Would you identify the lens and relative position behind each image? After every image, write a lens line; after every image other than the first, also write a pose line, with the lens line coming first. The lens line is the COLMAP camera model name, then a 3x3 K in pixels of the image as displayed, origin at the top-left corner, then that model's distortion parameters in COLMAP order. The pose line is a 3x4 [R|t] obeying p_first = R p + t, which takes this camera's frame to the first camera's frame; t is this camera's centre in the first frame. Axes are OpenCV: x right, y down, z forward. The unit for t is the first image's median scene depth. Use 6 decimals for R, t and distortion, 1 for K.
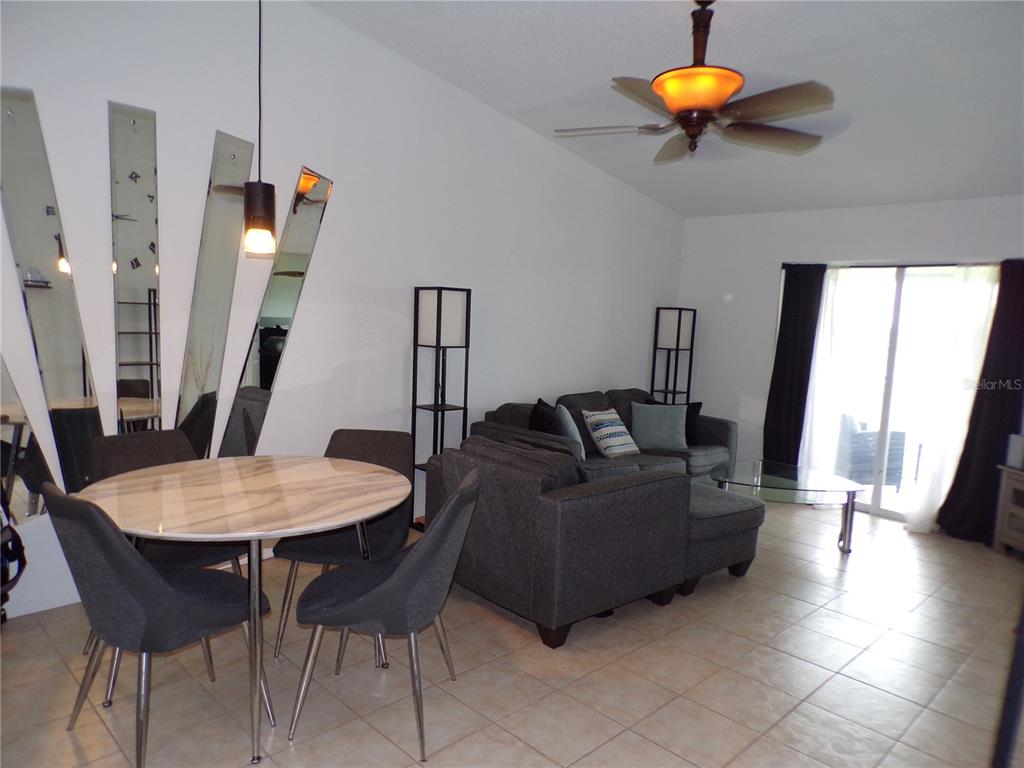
lens RADIAL K [[693.8, 0, 512.0], [0, 693.8, 384.0], [0, 0, 1]] dist [0.004376, 0.006594]
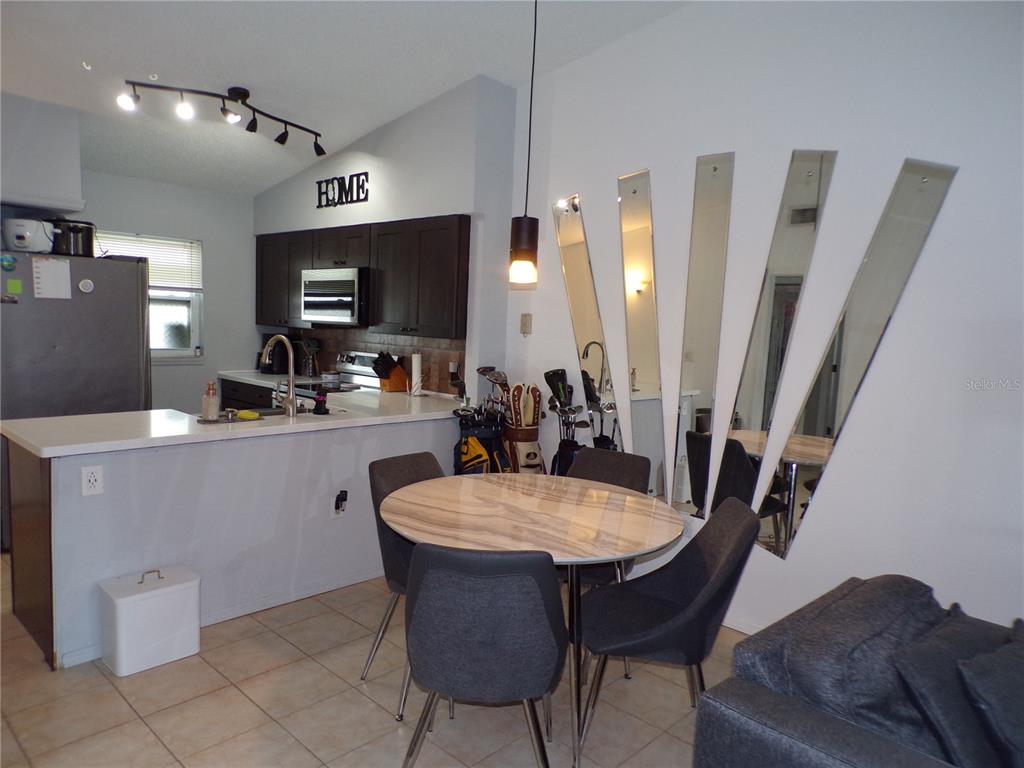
lens RADIAL K [[693.8, 0, 512.0], [0, 693.8, 384.0], [0, 0, 1]] dist [0.004376, 0.006594]
pose [[0.065735, 0.066084, -0.995646, 0.653121], [-0.148980, 0.987271, 0.055692, -0.088058], [0.986653, 0.144670, 0.074743, 0.866667]]
